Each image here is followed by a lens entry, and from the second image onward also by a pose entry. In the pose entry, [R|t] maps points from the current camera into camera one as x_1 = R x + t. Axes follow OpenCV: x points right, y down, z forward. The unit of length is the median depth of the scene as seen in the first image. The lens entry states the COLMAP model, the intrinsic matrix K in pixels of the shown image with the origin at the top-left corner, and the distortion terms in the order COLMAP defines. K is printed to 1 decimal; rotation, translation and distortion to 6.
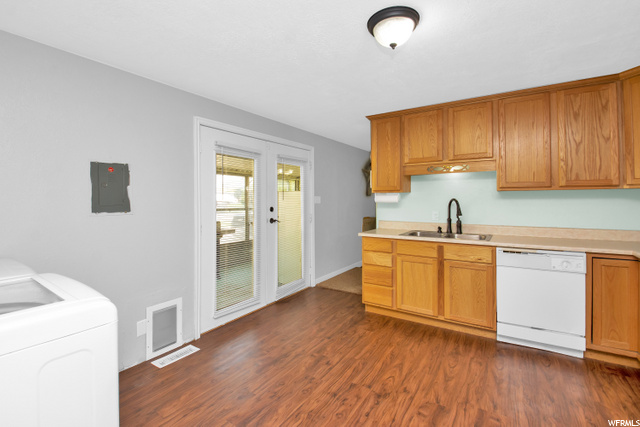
lens RADIAL K [[285.1, 0, 321.0], [0, 285.1, 194.0], [0, 0, 1]] dist [-0.029999, -0.000317]
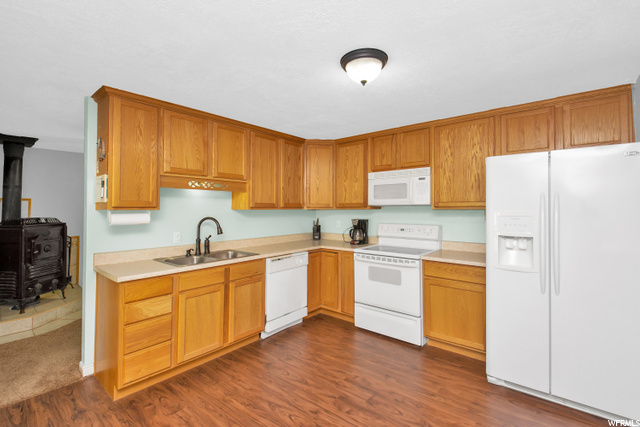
lens RADIAL K [[299.5, 0, 289.3], [0, 299.5, 207.5], [0, 0, 1]] dist [0.001338, -0.000094]
pose [[0.144911, 0.011139, 0.989382, -0.534550], [-0.010943, 0.999894, -0.009654, -0.011159], [-0.989384, -0.009428, 0.145018, 0.650126]]
